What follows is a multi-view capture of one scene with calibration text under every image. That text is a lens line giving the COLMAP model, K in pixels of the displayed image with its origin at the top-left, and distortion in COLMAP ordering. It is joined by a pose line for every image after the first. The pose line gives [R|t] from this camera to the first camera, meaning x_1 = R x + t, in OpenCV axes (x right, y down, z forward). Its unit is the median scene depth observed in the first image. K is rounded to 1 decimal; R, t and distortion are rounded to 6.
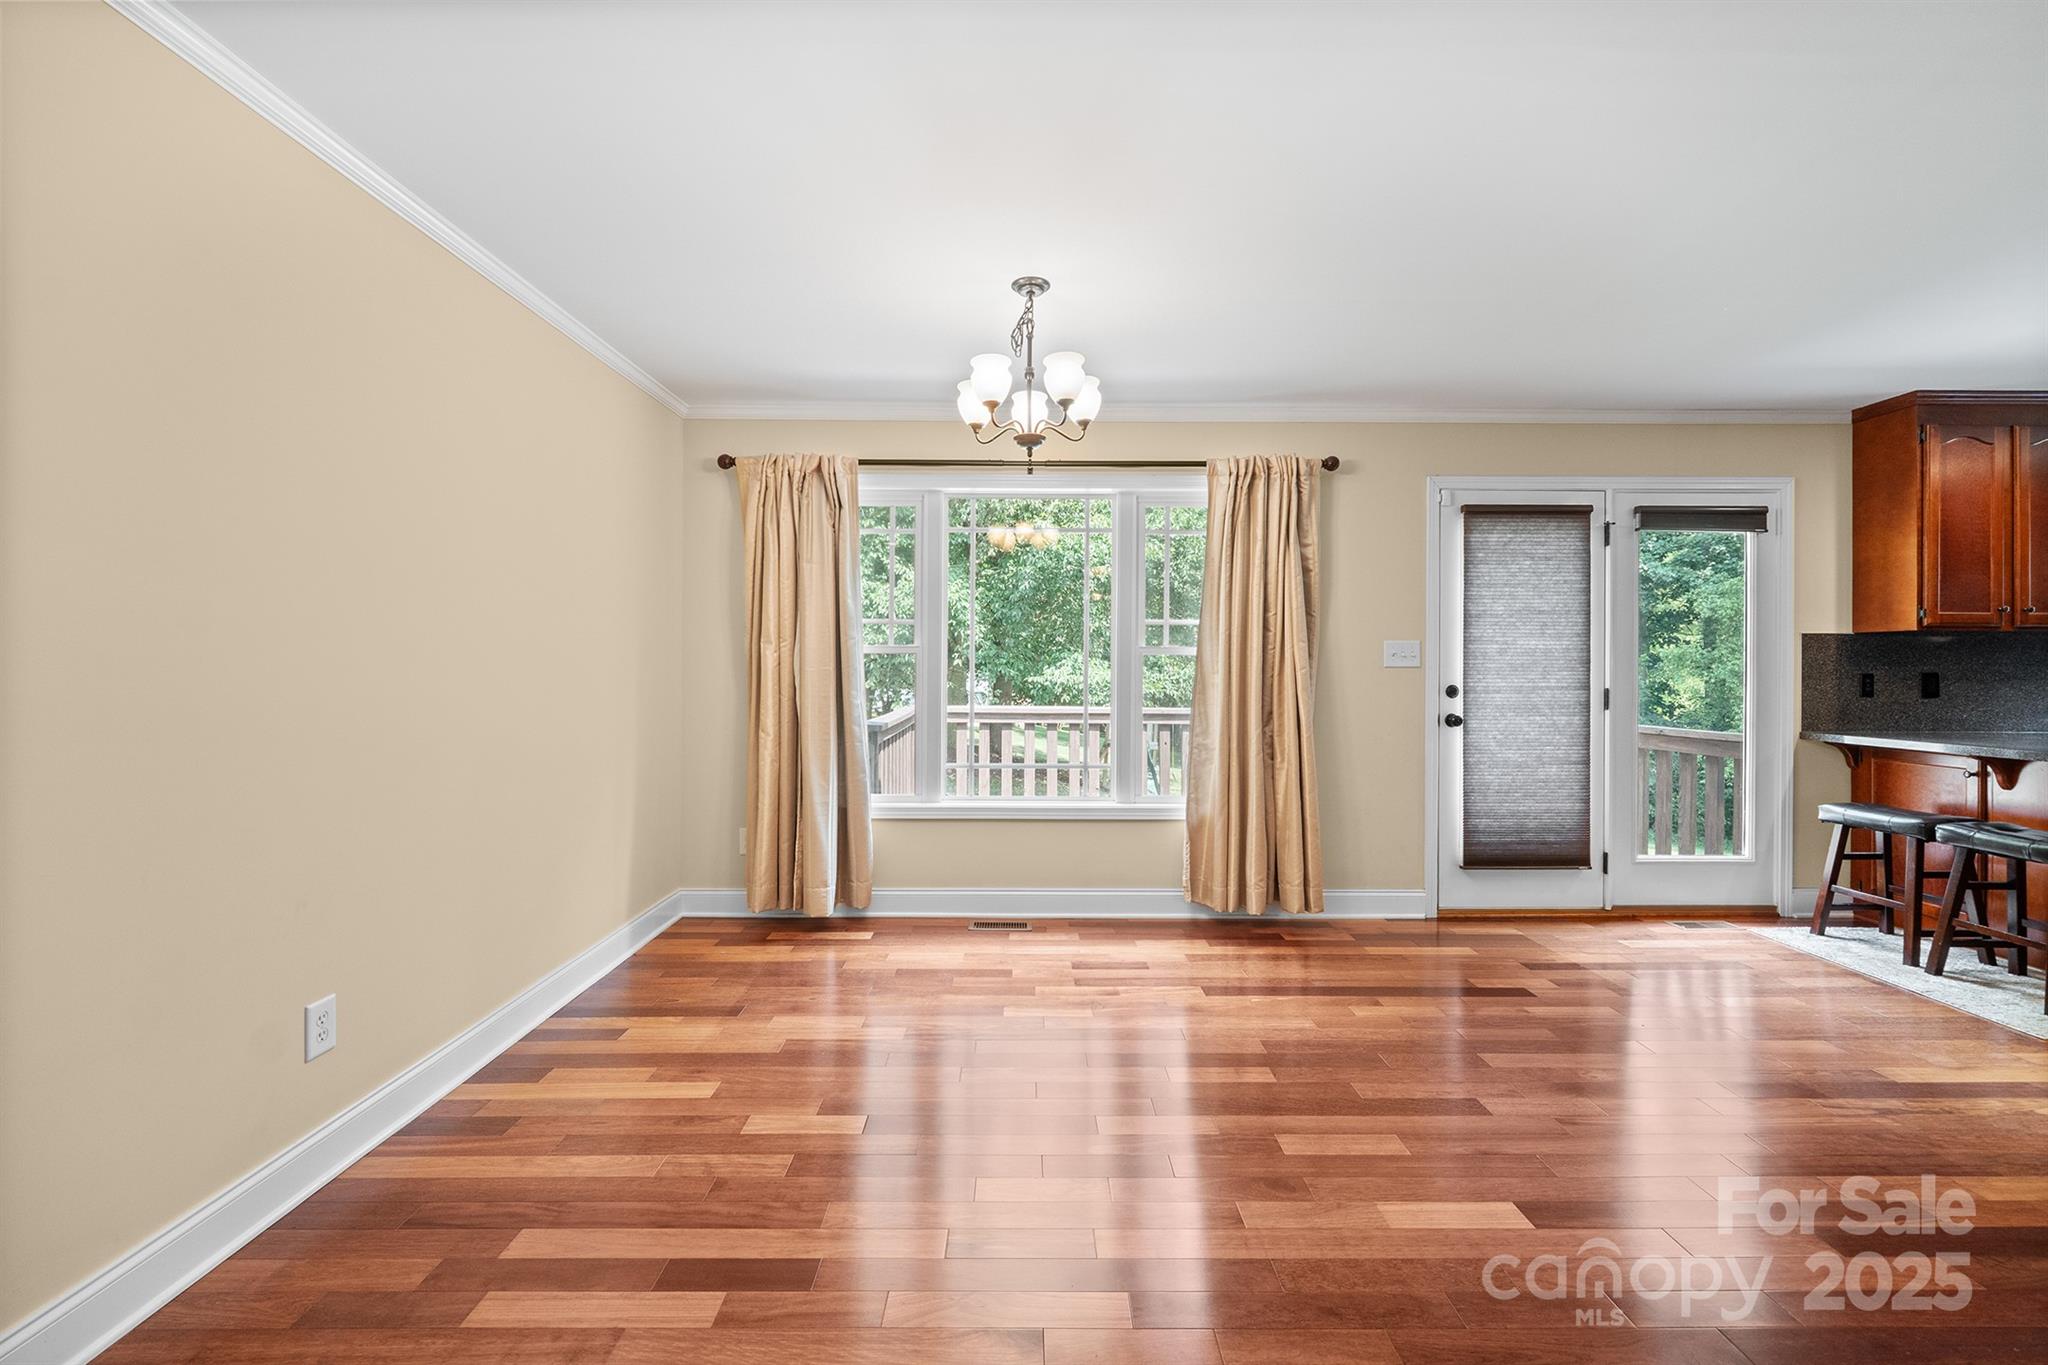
lens RADIAL K [[851.9, 0, 1018.7], [0, 851.9, 668.9], [0, 0, 1]] dist [-0.010492, -0.000336]
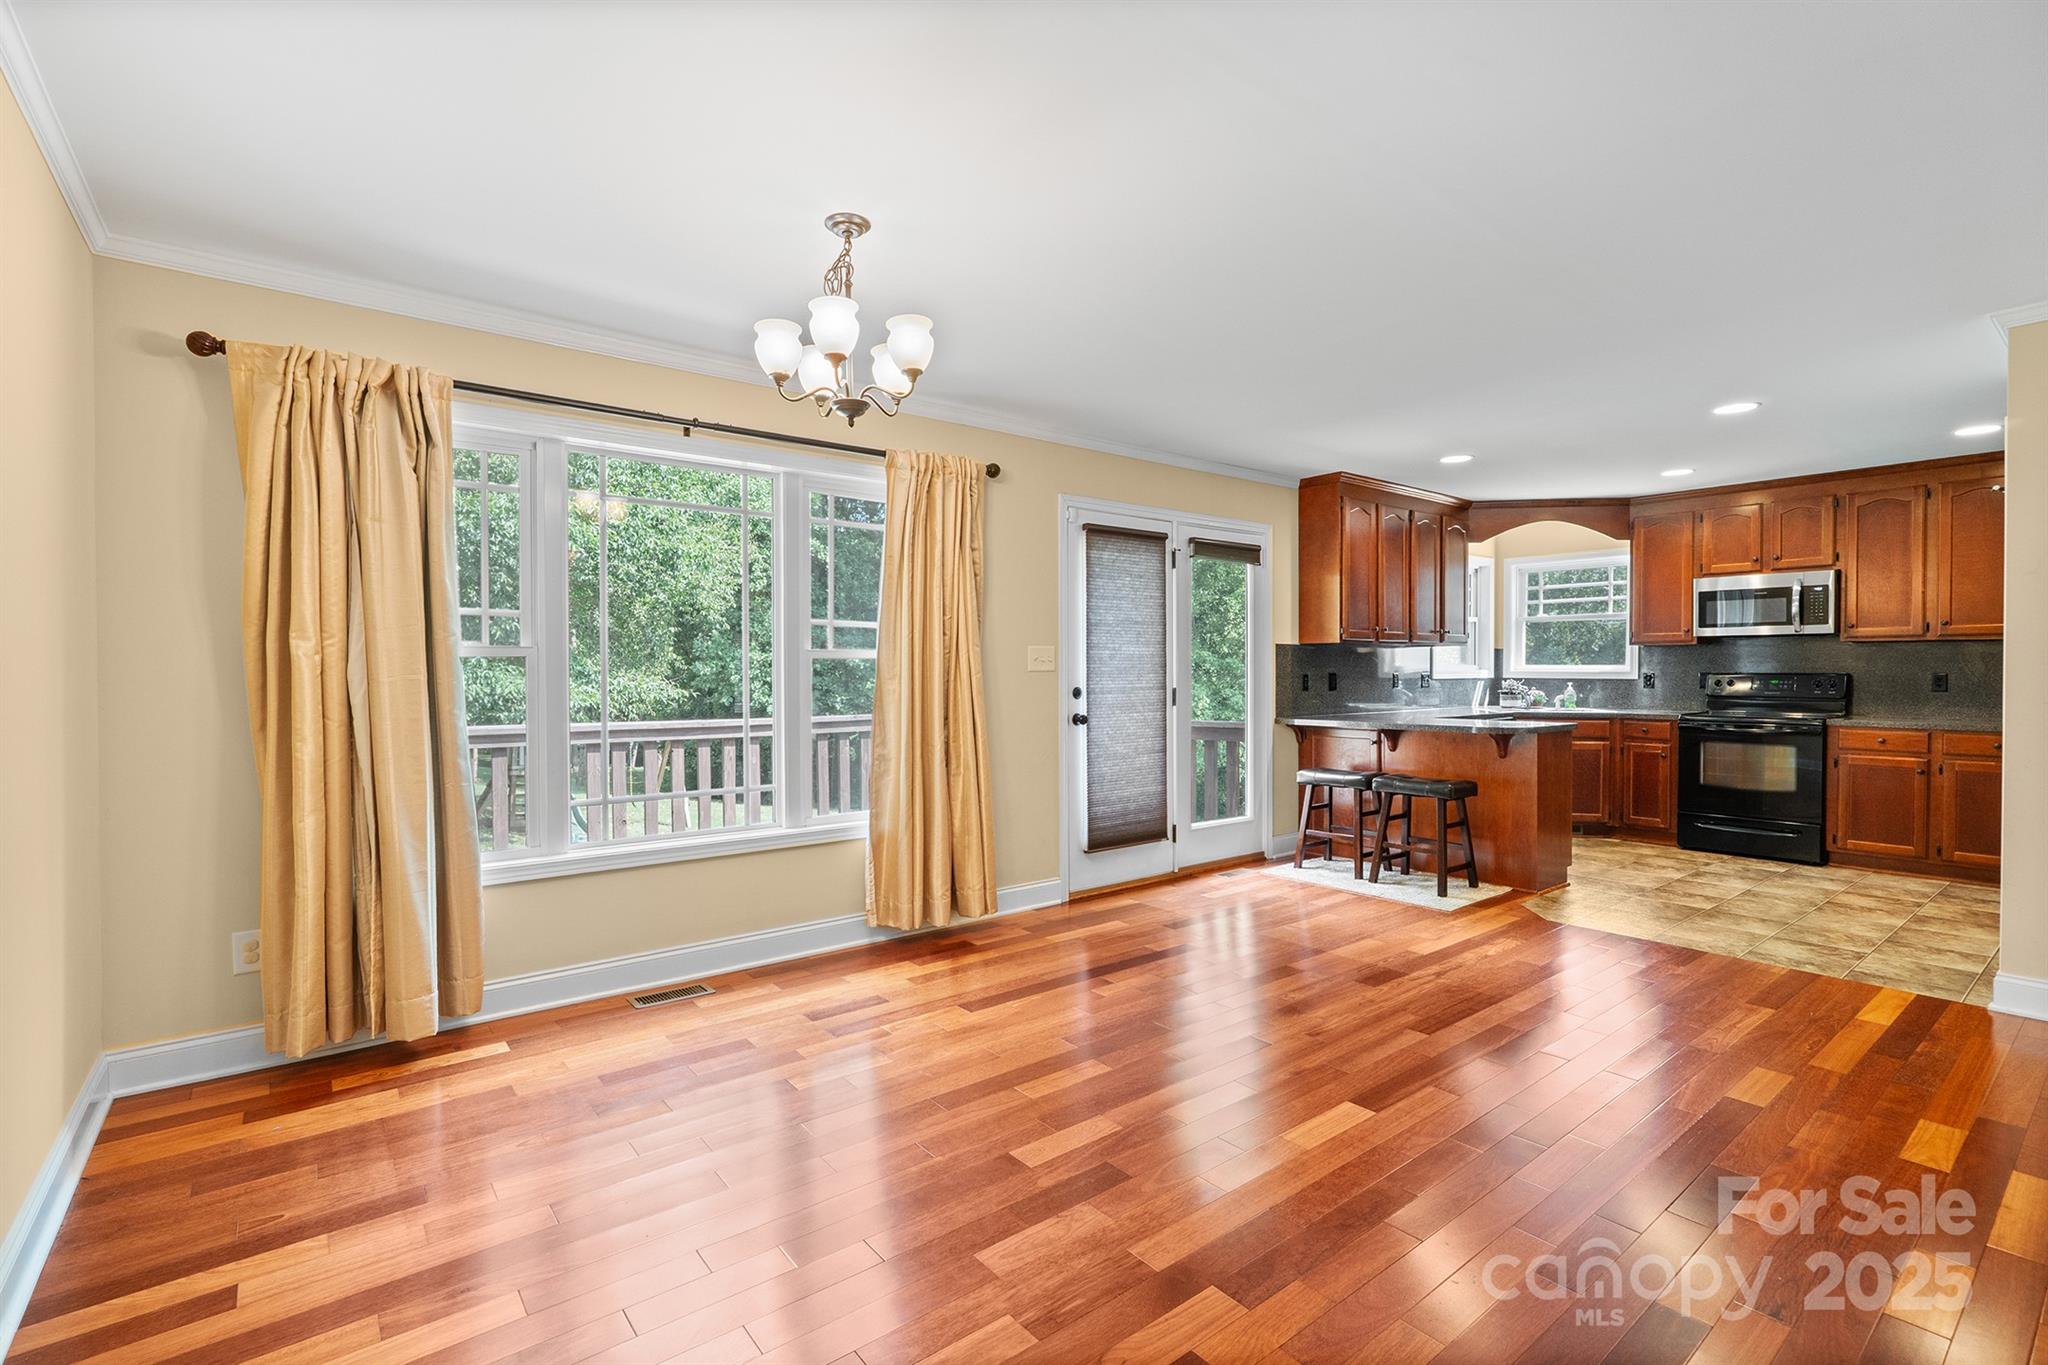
lens RADIAL K [[925.0, 0, 1024.0], [0, 925.0, 682.5], [0, 0, 1]] dist [-0.011780, -0.000200]
pose [[0.785842, -0.013138, 0.618287, -0.289165], [0.008009, 0.999907, 0.011068, -0.000605], [-0.618375, -0.003745, 0.785874, 0.108630]]
